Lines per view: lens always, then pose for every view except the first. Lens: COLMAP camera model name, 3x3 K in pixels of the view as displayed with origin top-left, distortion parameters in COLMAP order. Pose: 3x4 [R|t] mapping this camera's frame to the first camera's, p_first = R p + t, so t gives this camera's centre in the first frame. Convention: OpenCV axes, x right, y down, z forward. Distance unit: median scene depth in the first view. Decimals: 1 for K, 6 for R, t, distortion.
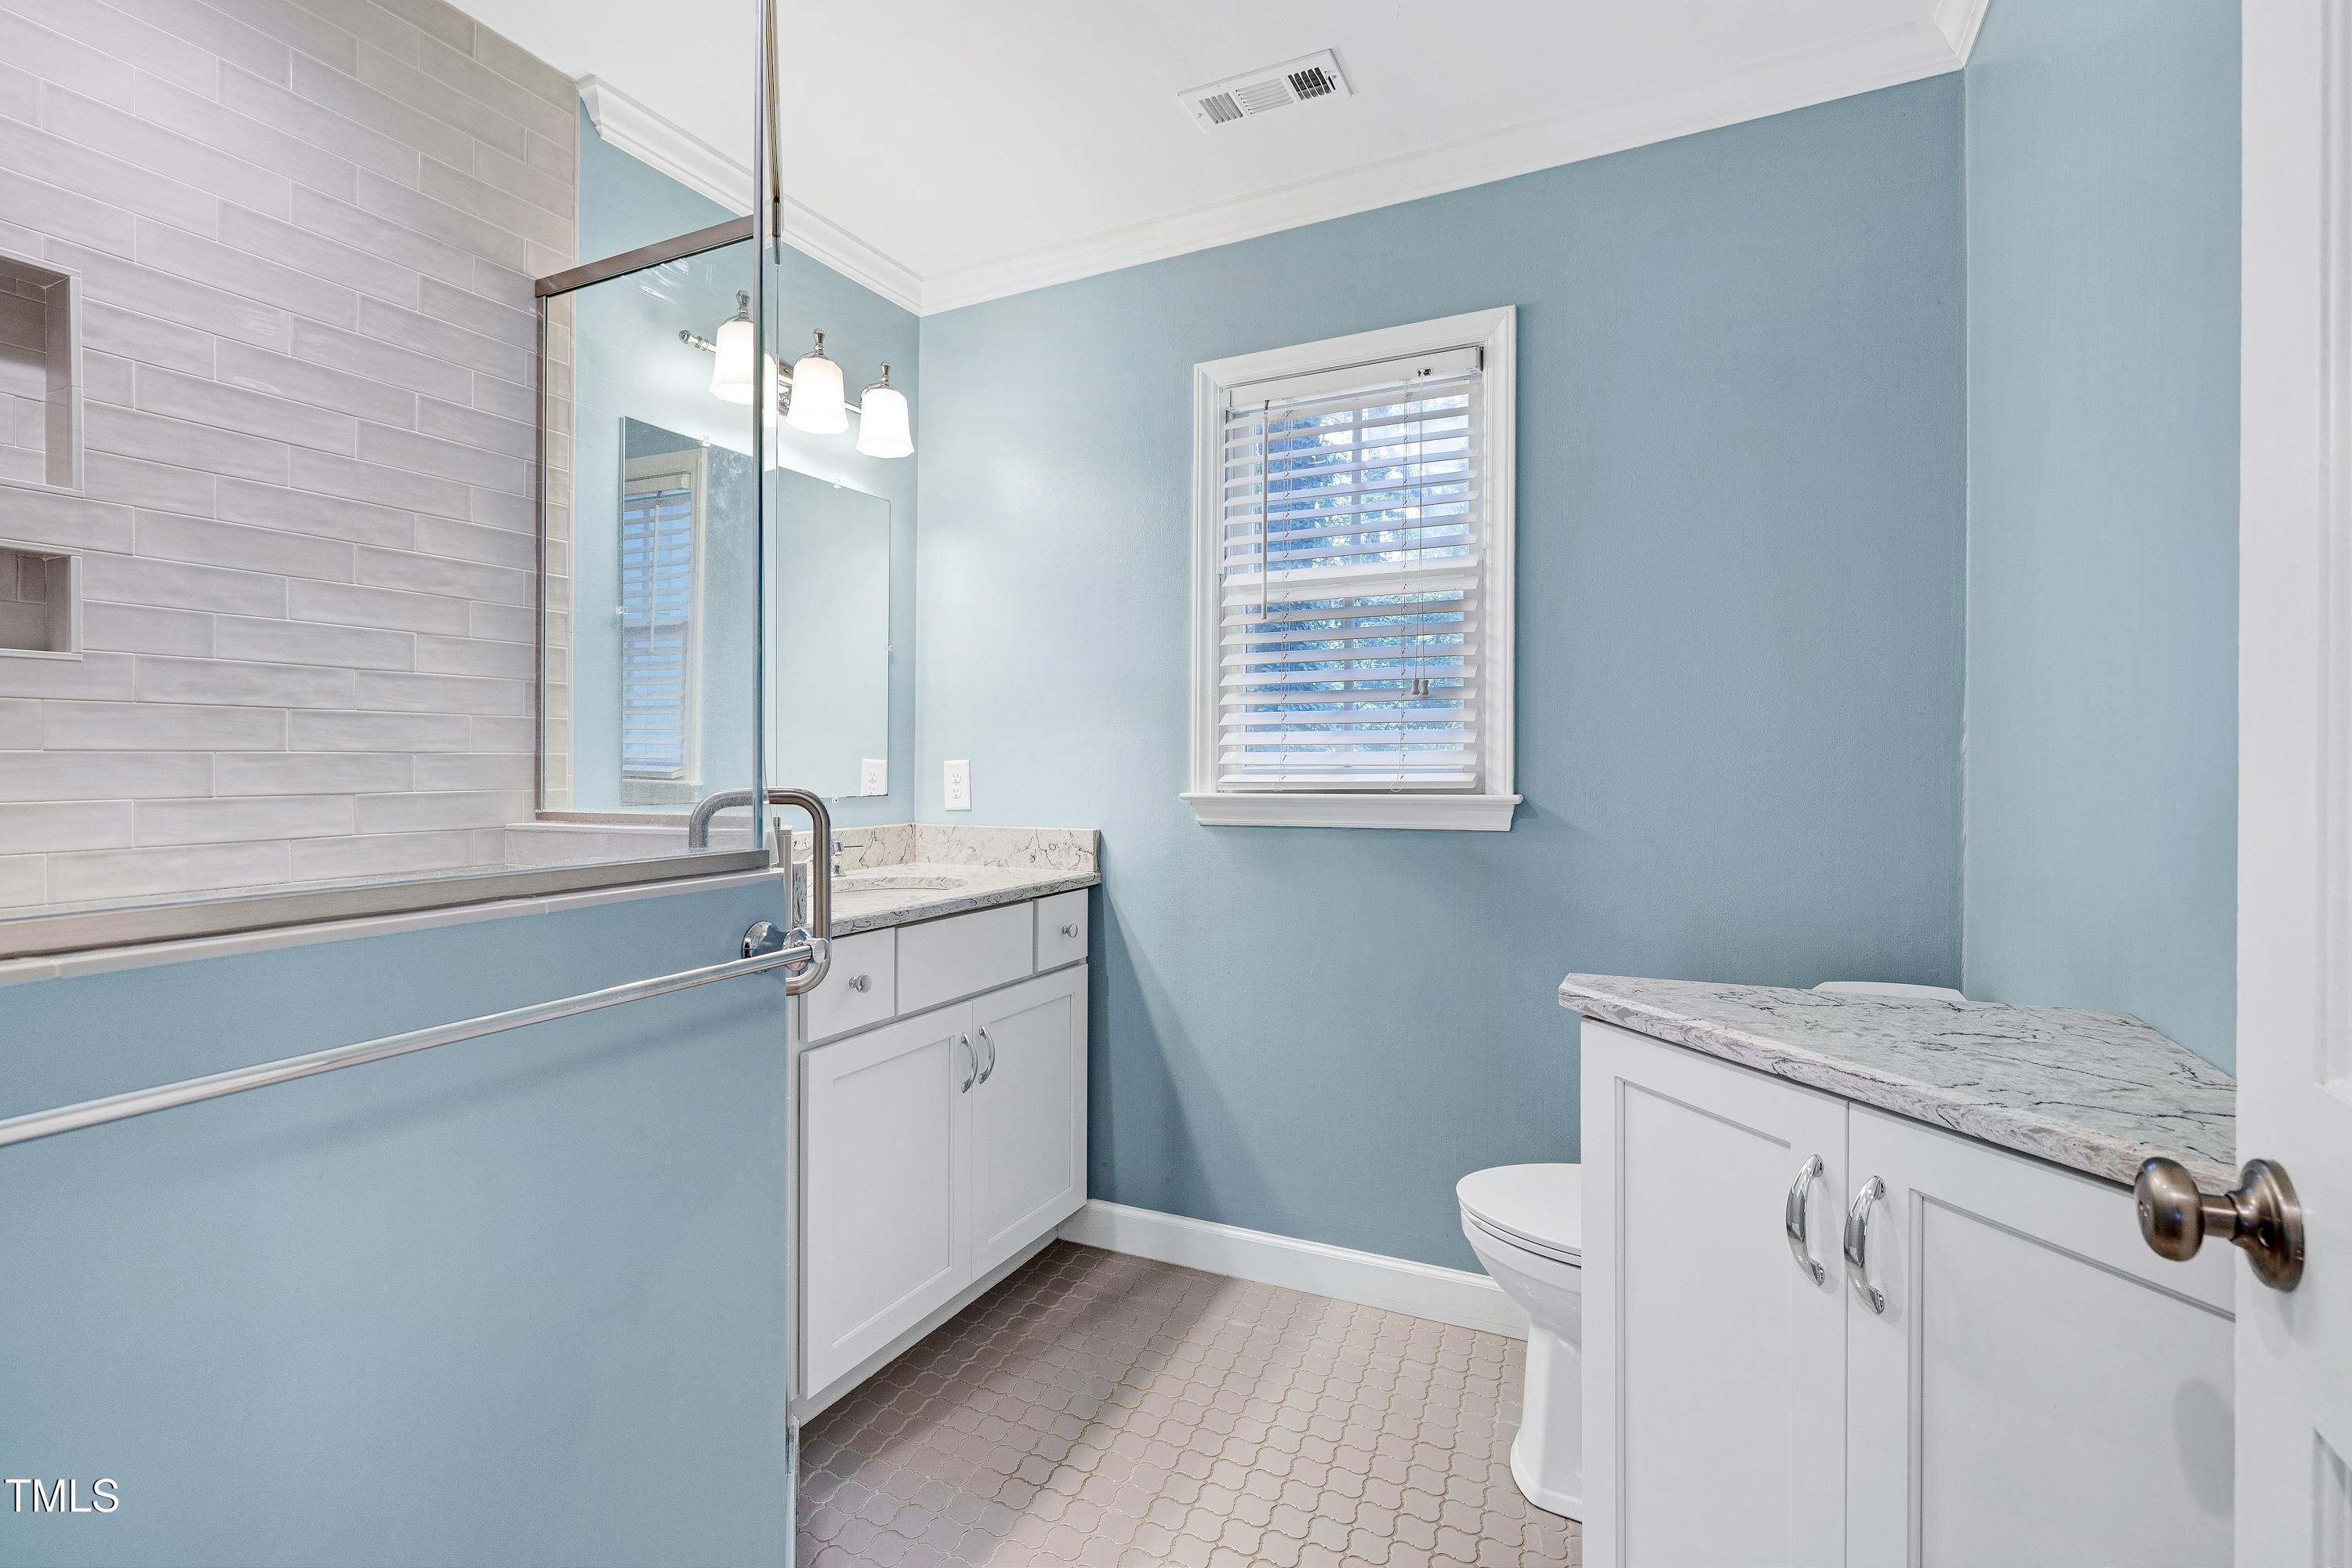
lens RADIAL K [[1083.1, 0, 1178.0], [0, 1083.1, 772.7], [0, 0, 1]] dist [-0.001960, -0.000014]
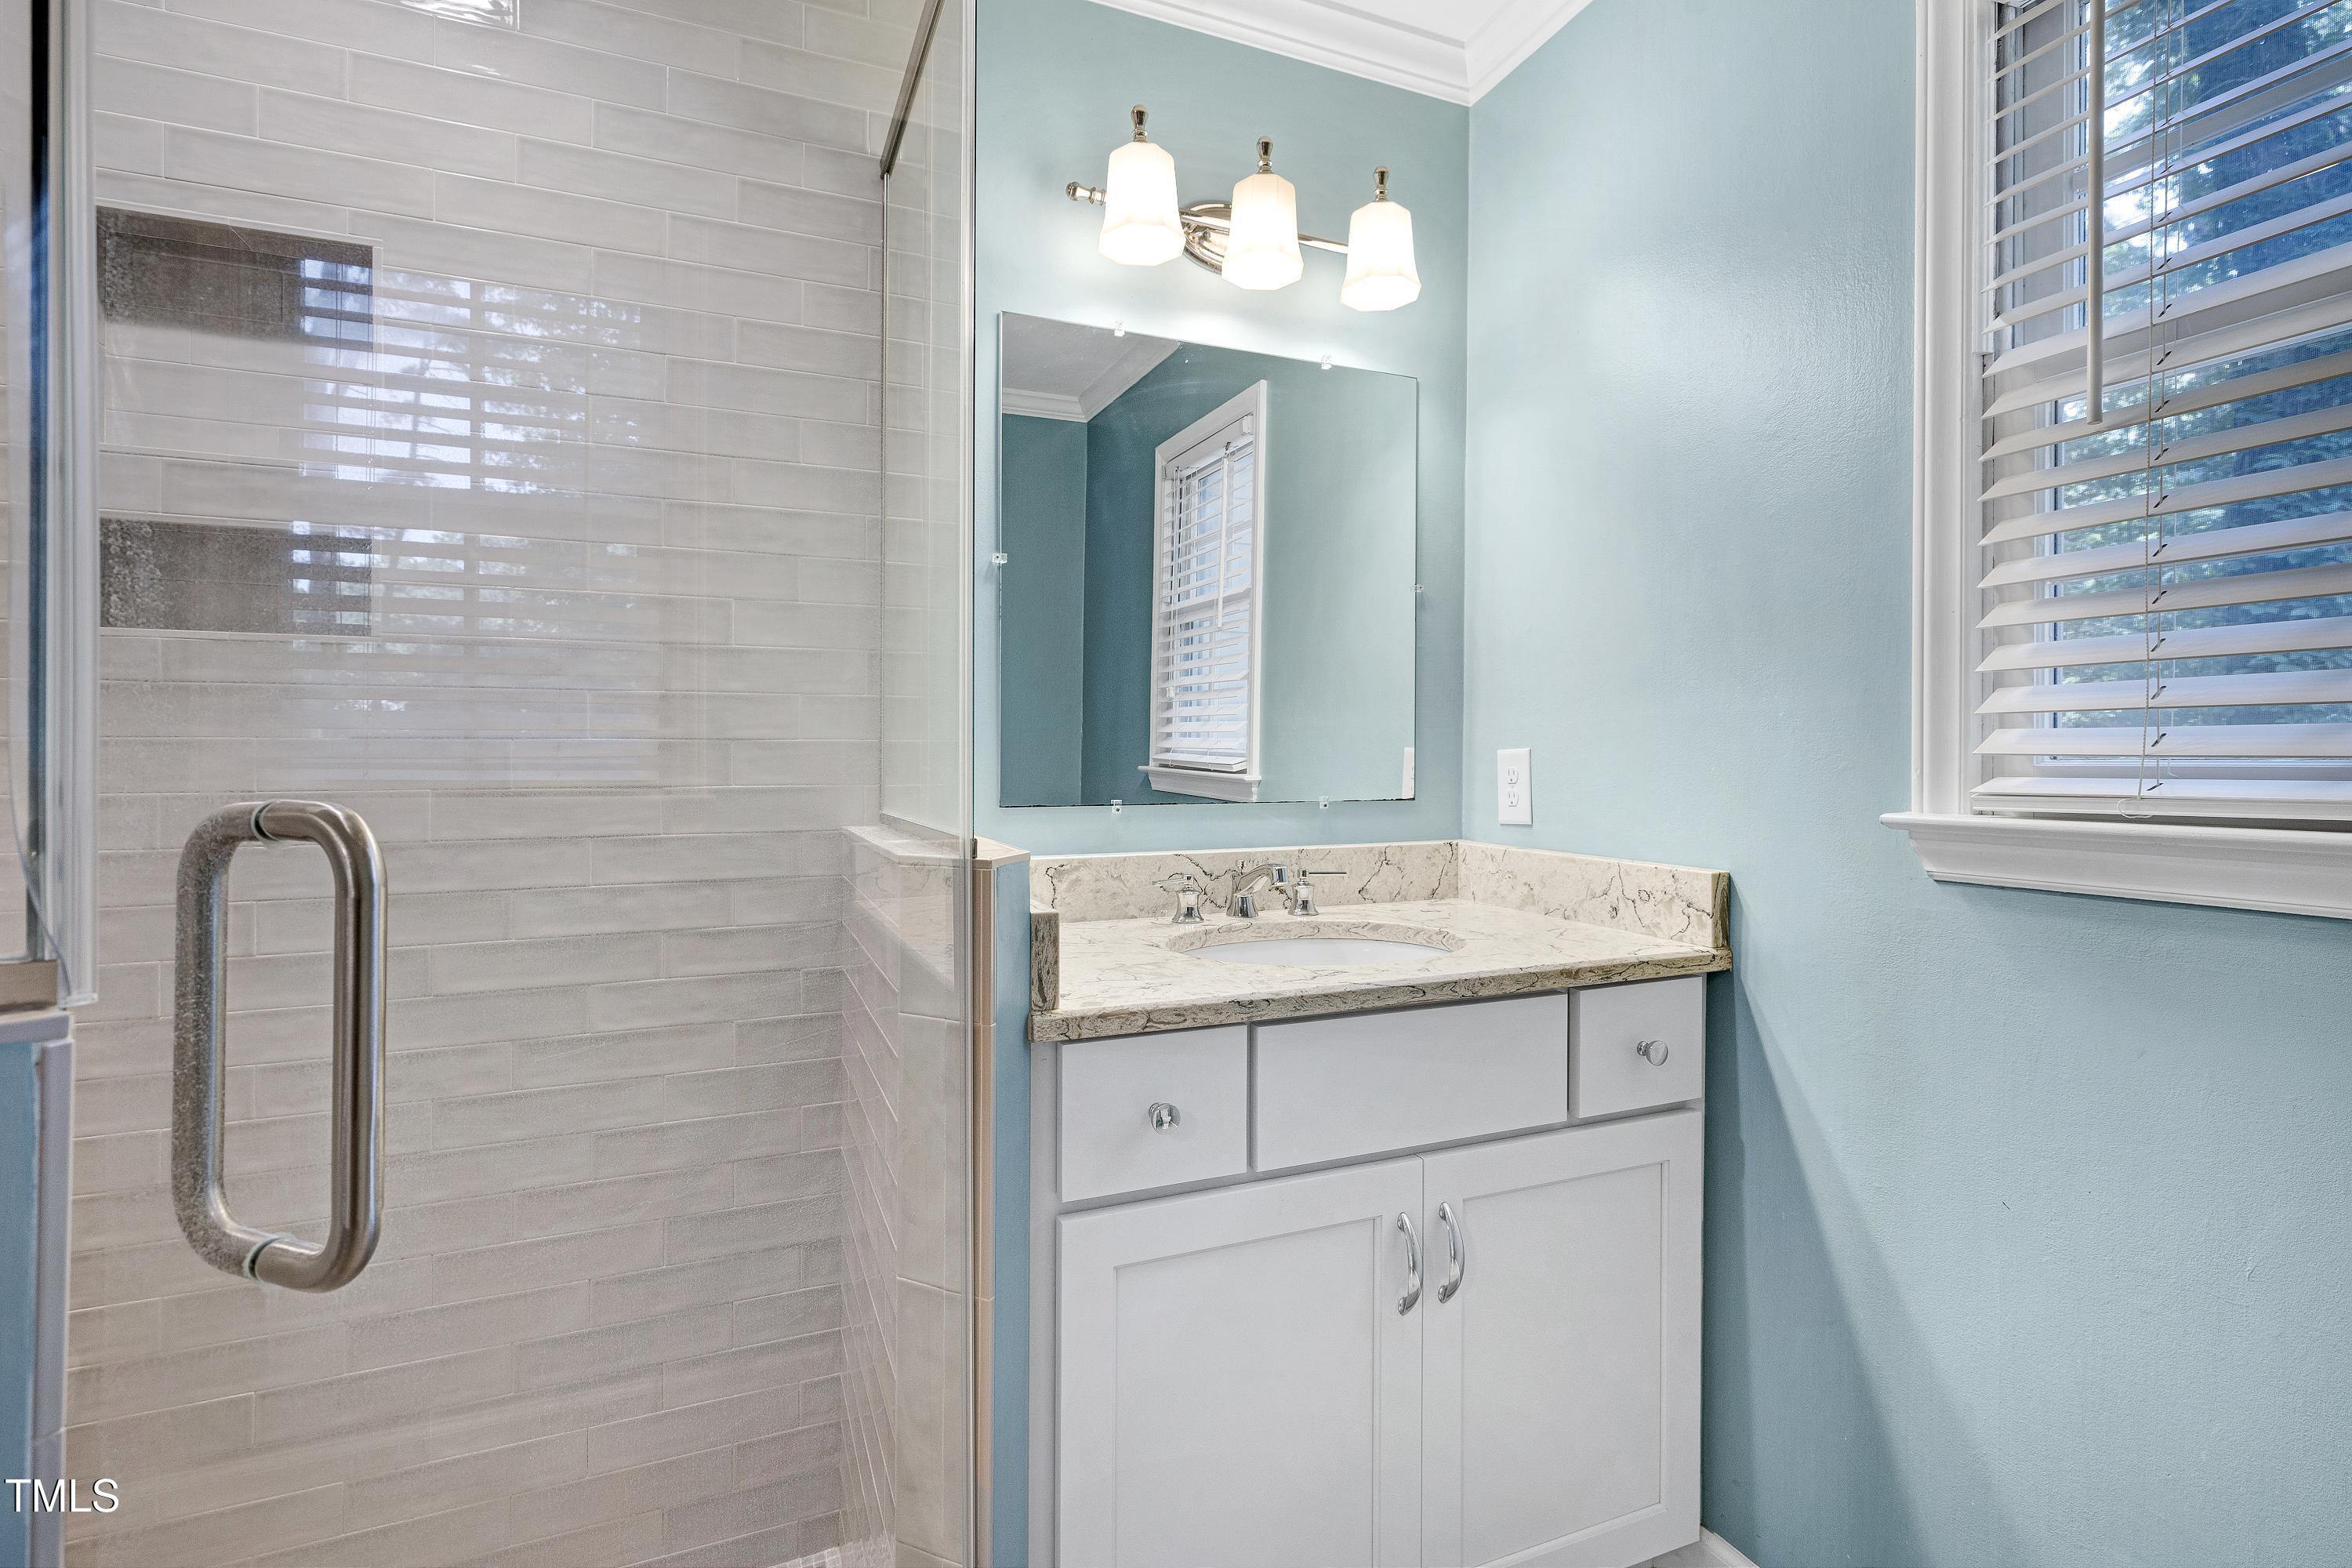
lens RADIAL K [[1083.1, 0, 1164.3], [0, 1083.1, 755.2], [0, 0, 1]] dist [-0.001960, -0.000014]
pose [[0.752279, 0.000406, -0.658844, 0.080397], [-0.006978, 0.999949, -0.007352, -0.001849], [0.658807, 0.010128, 0.752243, 0.416255]]
